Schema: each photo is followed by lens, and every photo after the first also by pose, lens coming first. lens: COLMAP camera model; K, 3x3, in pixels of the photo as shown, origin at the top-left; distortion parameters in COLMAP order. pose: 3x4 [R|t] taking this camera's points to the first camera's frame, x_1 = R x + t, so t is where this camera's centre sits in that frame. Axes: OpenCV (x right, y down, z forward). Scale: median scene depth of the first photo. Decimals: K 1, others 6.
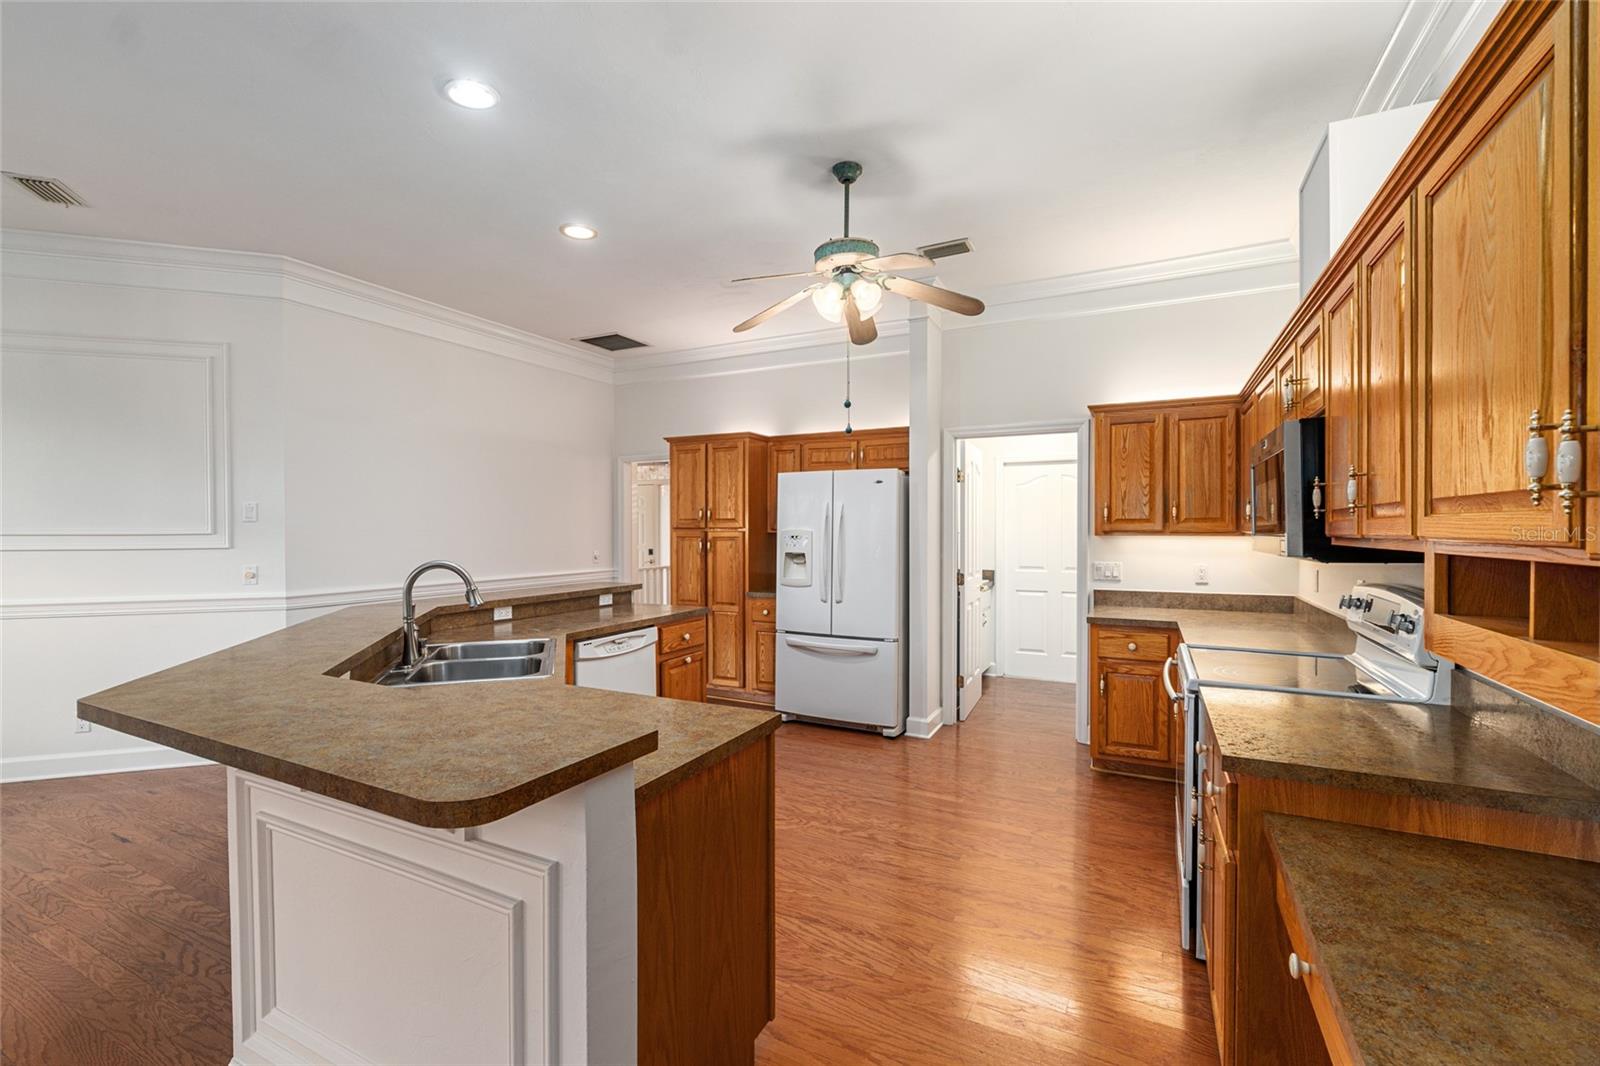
lens RADIAL K [[688.8, 0, 797.6], [0, 688.8, 535.2], [0, 0, 1]] dist [-0.000533, 0.000043]
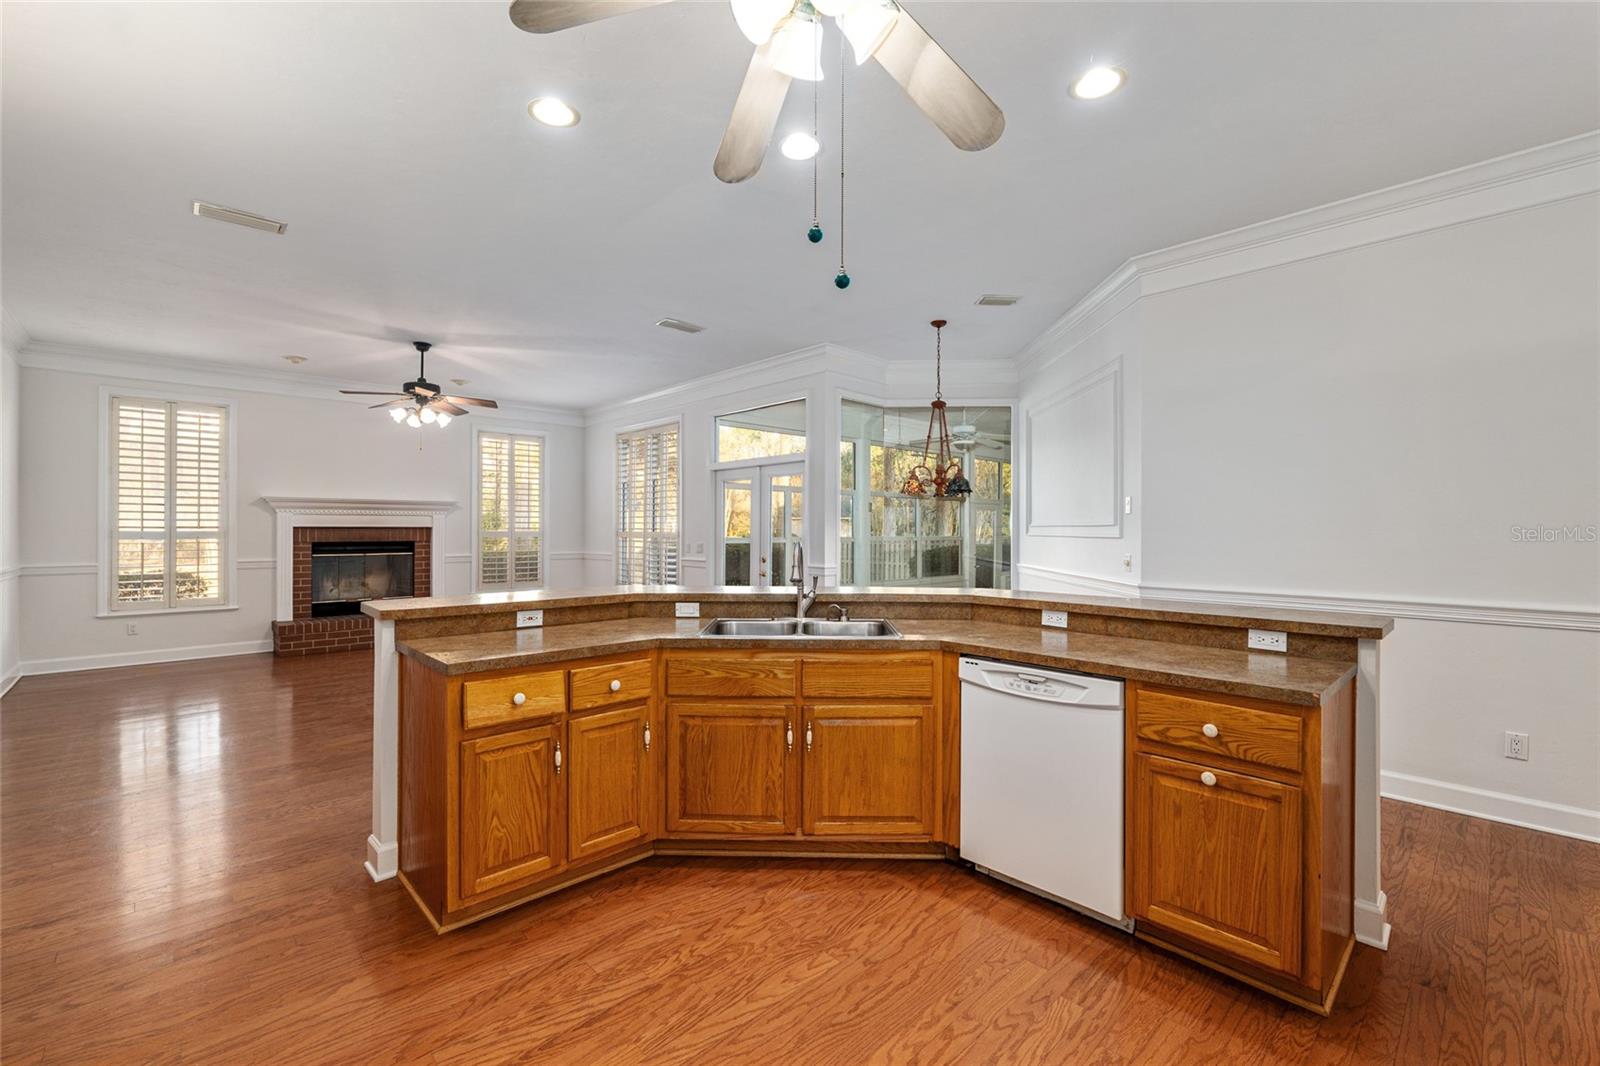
lens RADIAL K [[674.8, 0, 792.3], [0, 674.8, 526.3], [0, 0, 1]] dist [-0.009919, 0.000048]
pose [[-0.337705, -0.002866, -0.941248, 0.354846], [-0.011625, 0.999932, 0.001126, 0.004564], [0.941180, 0.011322, -0.337716, 0.796849]]
